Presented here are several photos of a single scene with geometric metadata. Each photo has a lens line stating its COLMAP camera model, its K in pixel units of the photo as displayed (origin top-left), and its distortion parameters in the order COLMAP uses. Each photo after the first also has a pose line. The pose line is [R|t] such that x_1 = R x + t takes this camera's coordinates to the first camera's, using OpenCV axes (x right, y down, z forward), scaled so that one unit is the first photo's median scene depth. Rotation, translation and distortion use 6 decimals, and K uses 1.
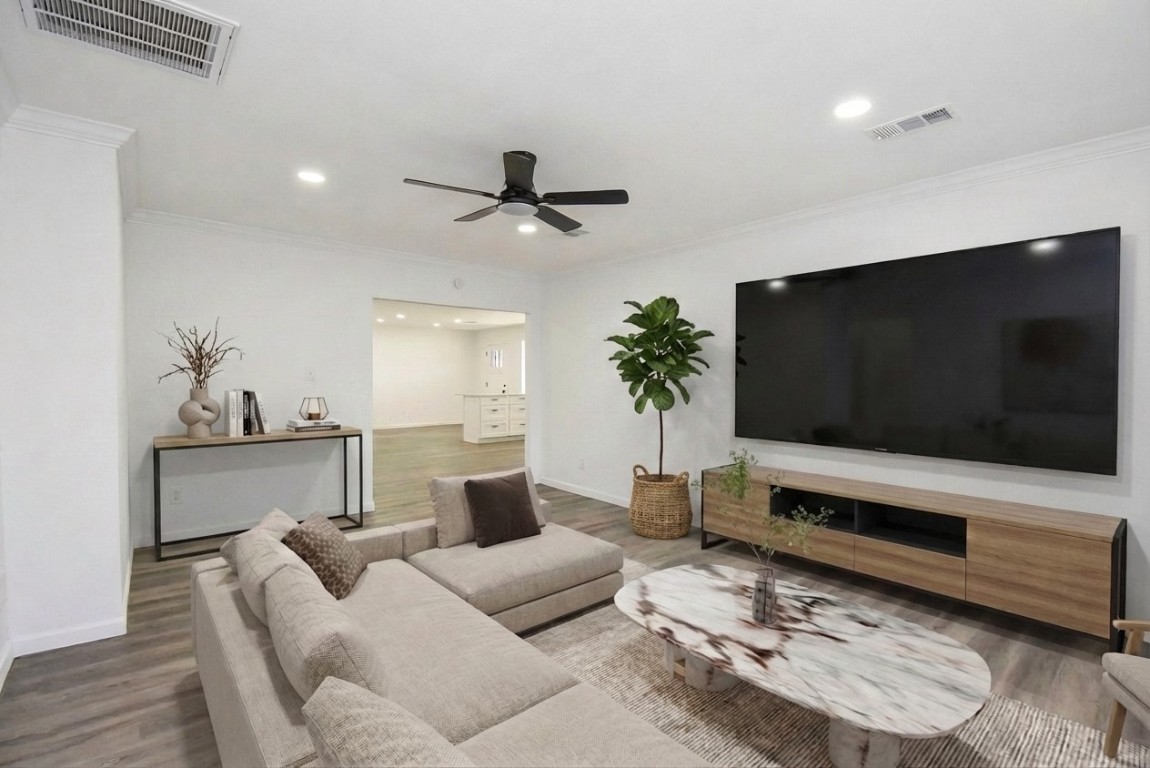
lens RADIAL K [[526.5, 0, 575.3], [0, 526.5, 384.9], [0, 0, 1]] dist [-0.000426, -0.000106]
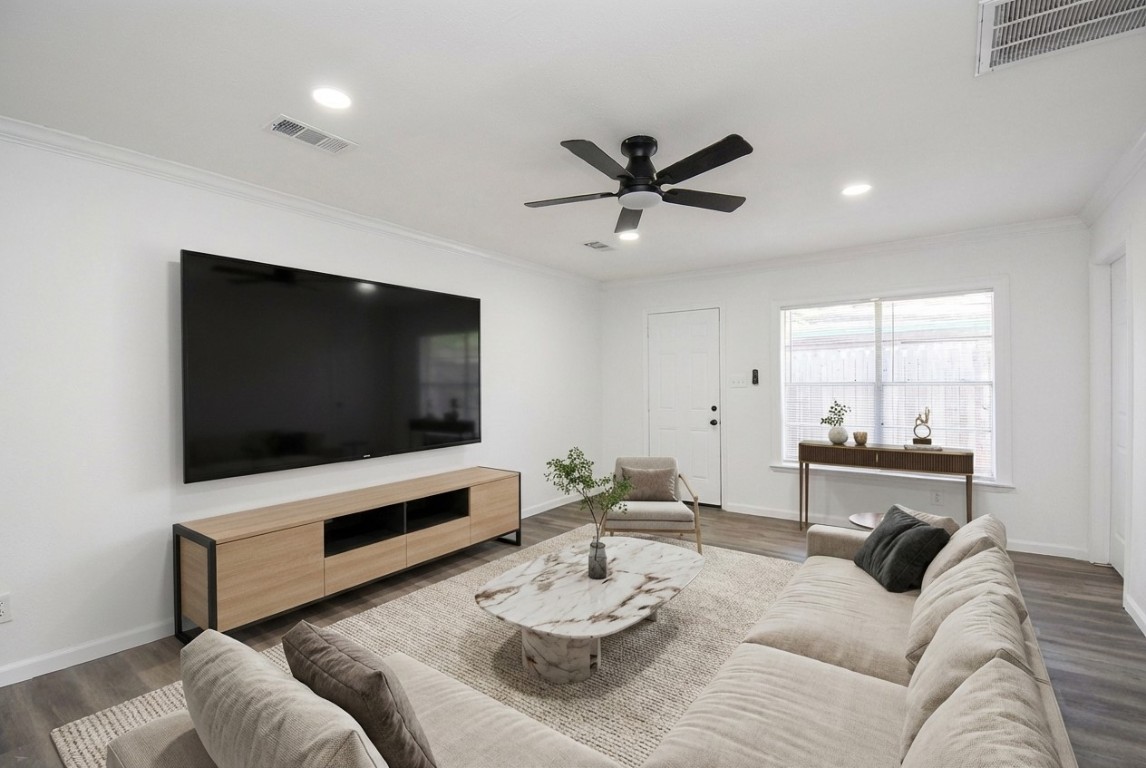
lens RADIAL K [[524.6, 0, 573.4], [0, 524.6, 376.2], [0, 0, 1]] dist [-0.000426, -0.000106]
pose [[-0.230205, -0.003542, 0.973136, -0.737800], [0.021393, 0.999733, 0.008699, -0.050674], [-0.972907, 0.022820, -0.230068, 1.119503]]
